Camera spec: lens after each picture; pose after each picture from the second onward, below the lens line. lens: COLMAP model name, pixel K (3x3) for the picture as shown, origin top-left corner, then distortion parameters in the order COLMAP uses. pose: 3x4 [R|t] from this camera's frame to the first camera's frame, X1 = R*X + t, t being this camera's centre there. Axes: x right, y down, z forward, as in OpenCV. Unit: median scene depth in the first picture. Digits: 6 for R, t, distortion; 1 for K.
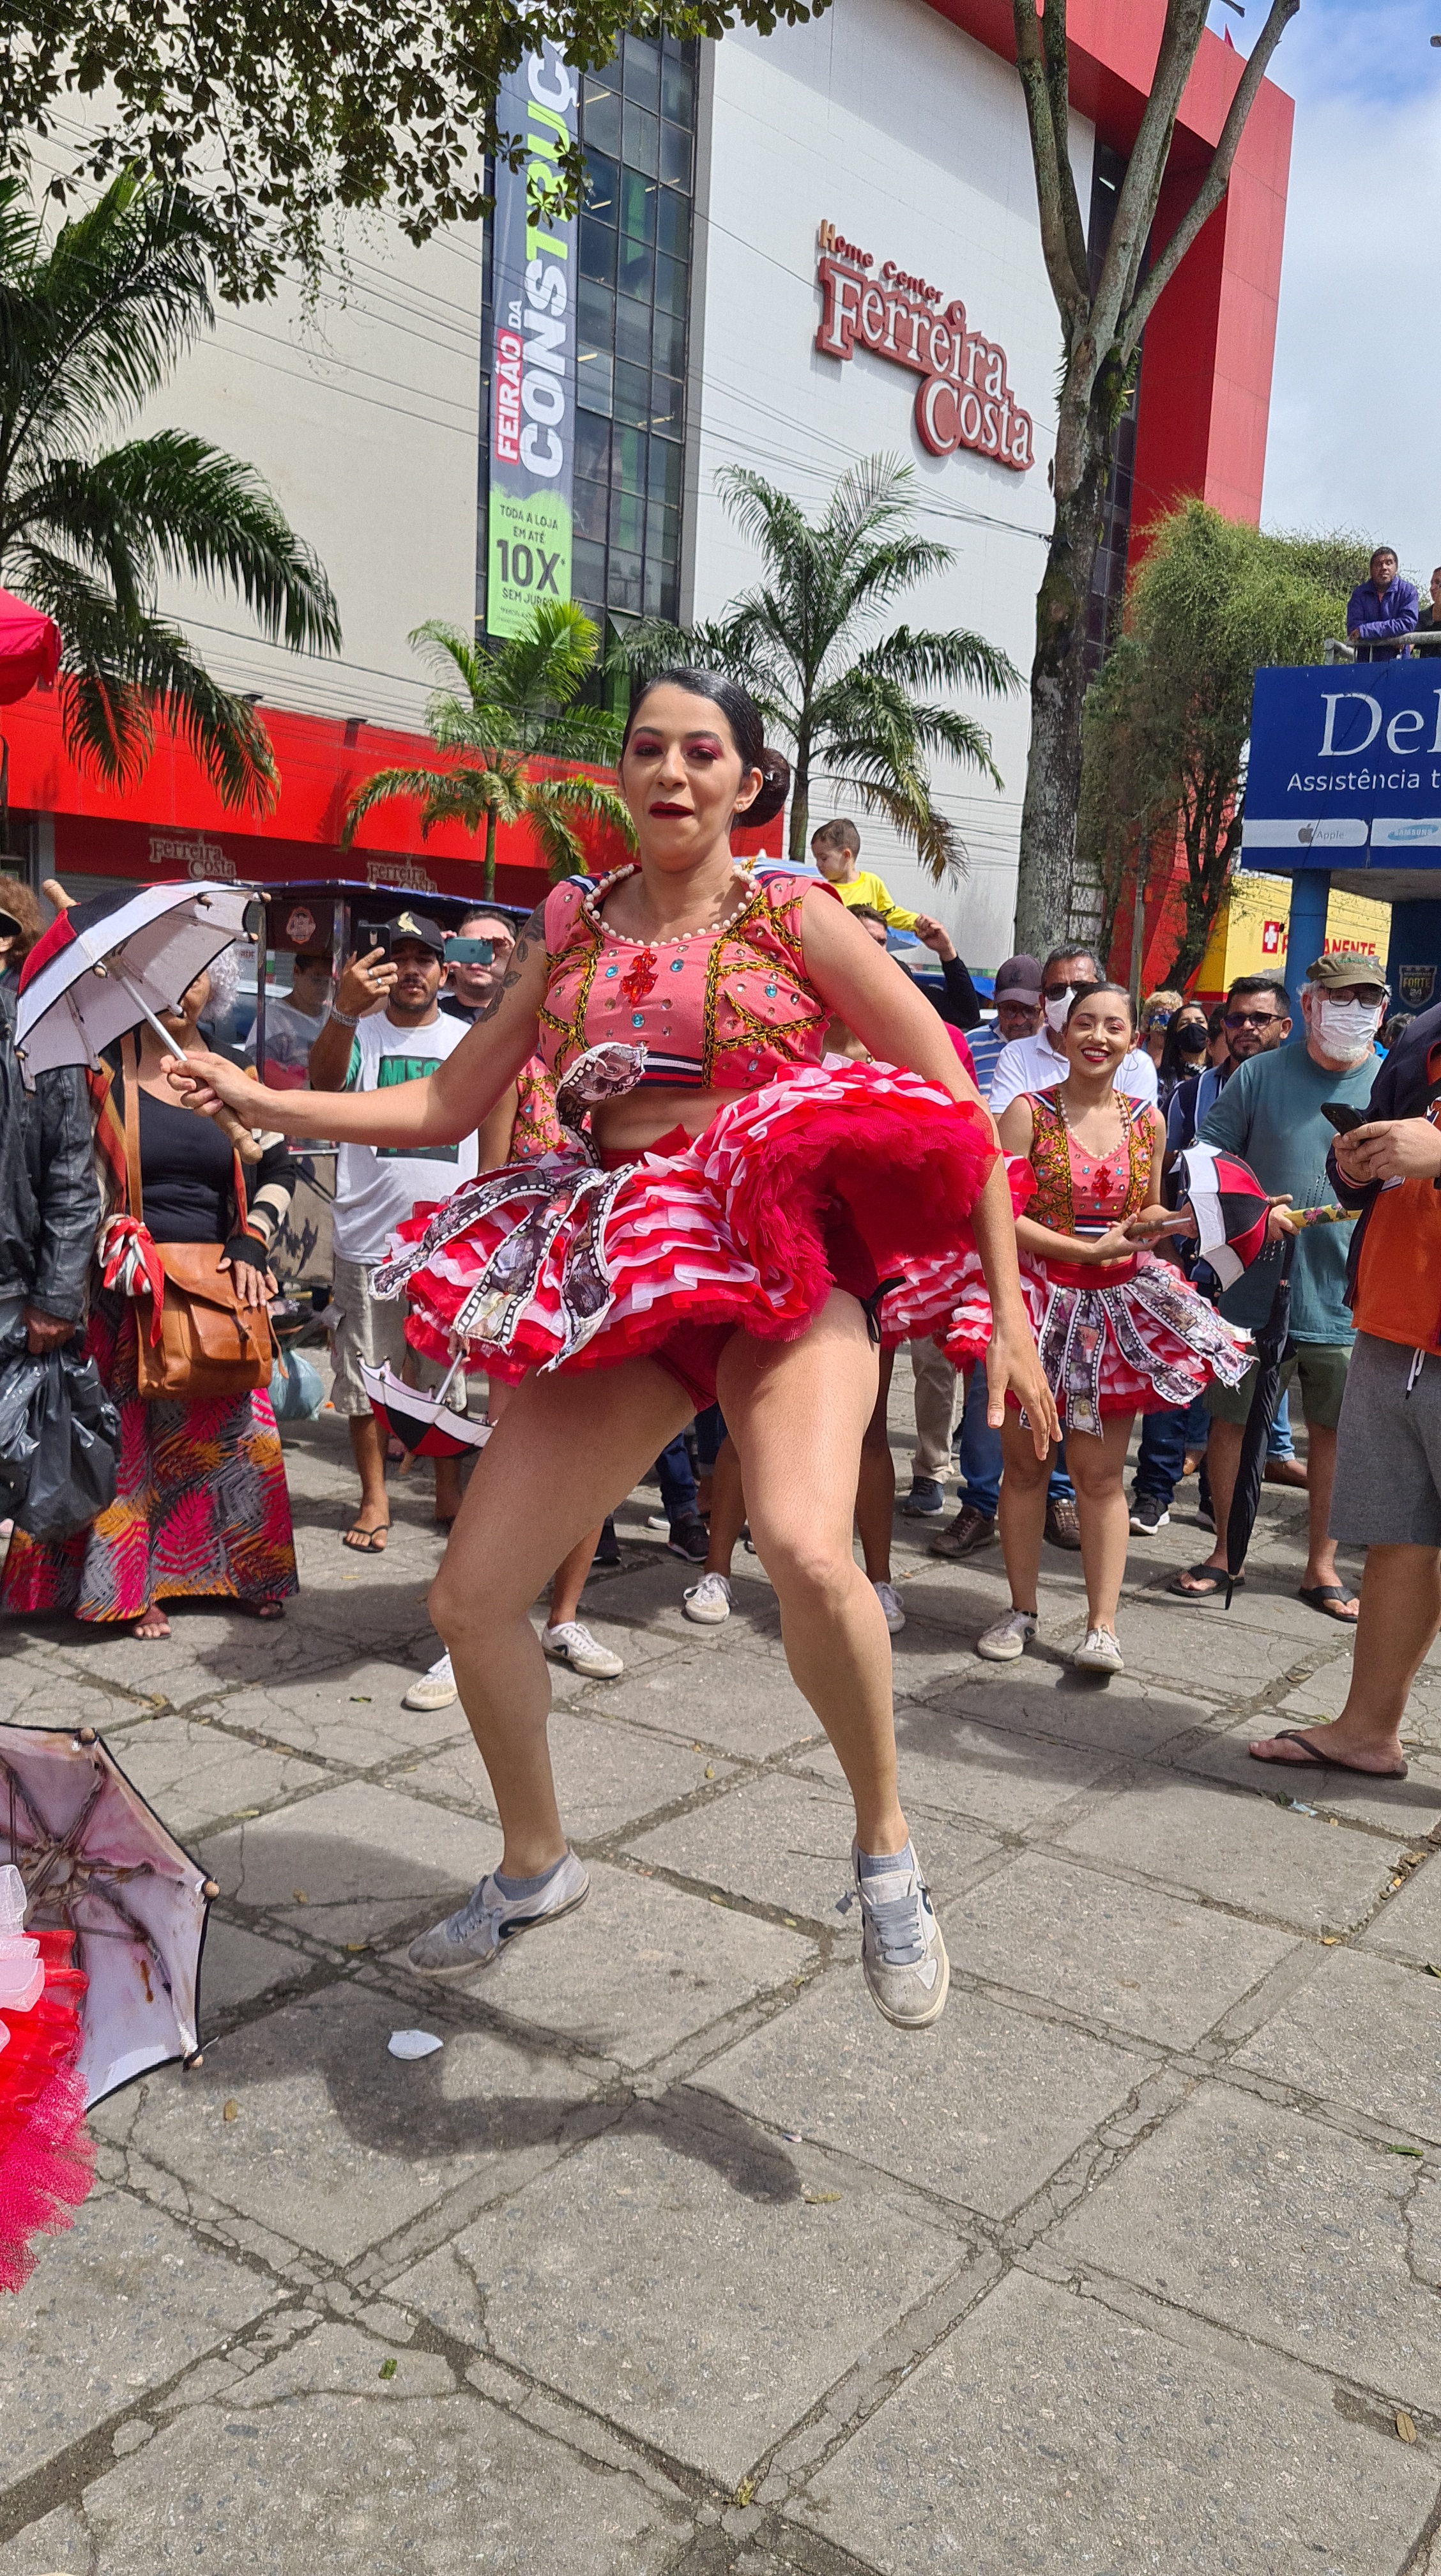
lens RADIAL K [[1953.6, 0, 718.2], [0, 1953.6, 1283.0], [0, 0, 1]] dist [0.067817, -0.050195]
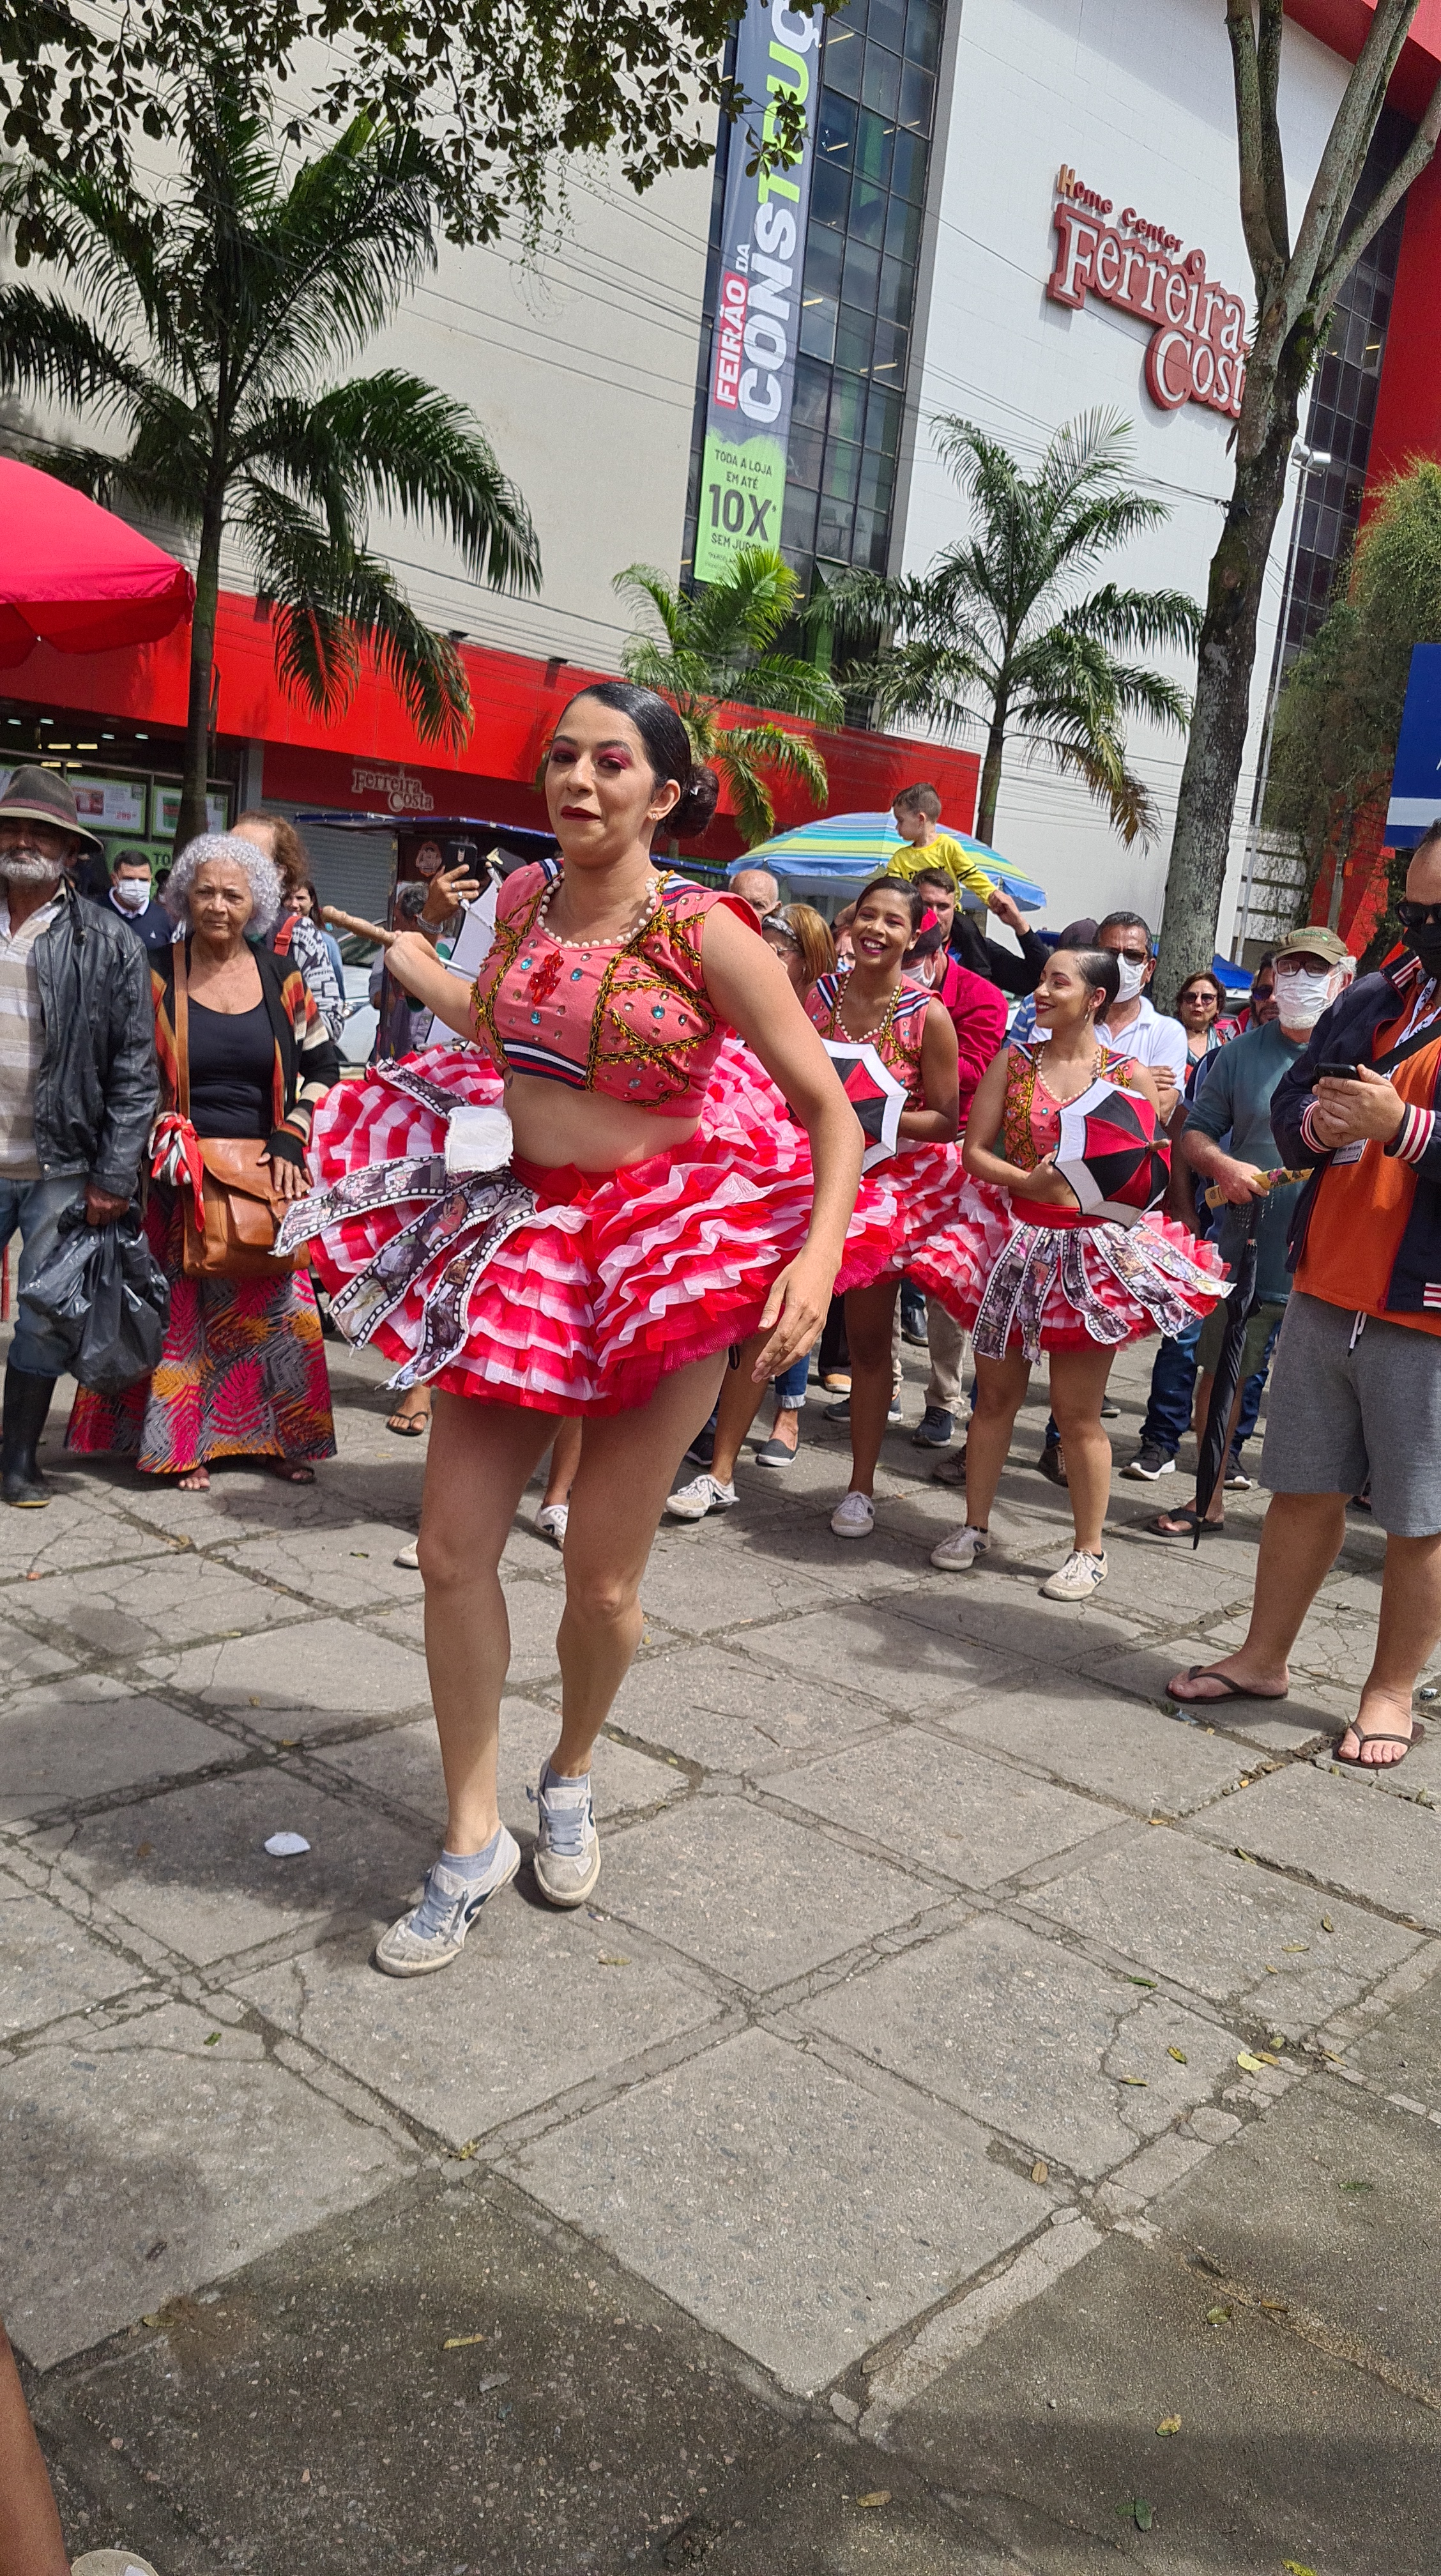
lens RADIAL K [[1953.6, 0, 716.9], [0, 1953.6, 1287.4], [0, 0, 1]] dist [0.067817, -0.050195]
pose [[0.993178, 0.068688, -0.094232, 0.085227], [-0.066169, 0.997369, 0.029600, 0.010173], [0.096017, -0.023163, 0.995110, -0.065830]]
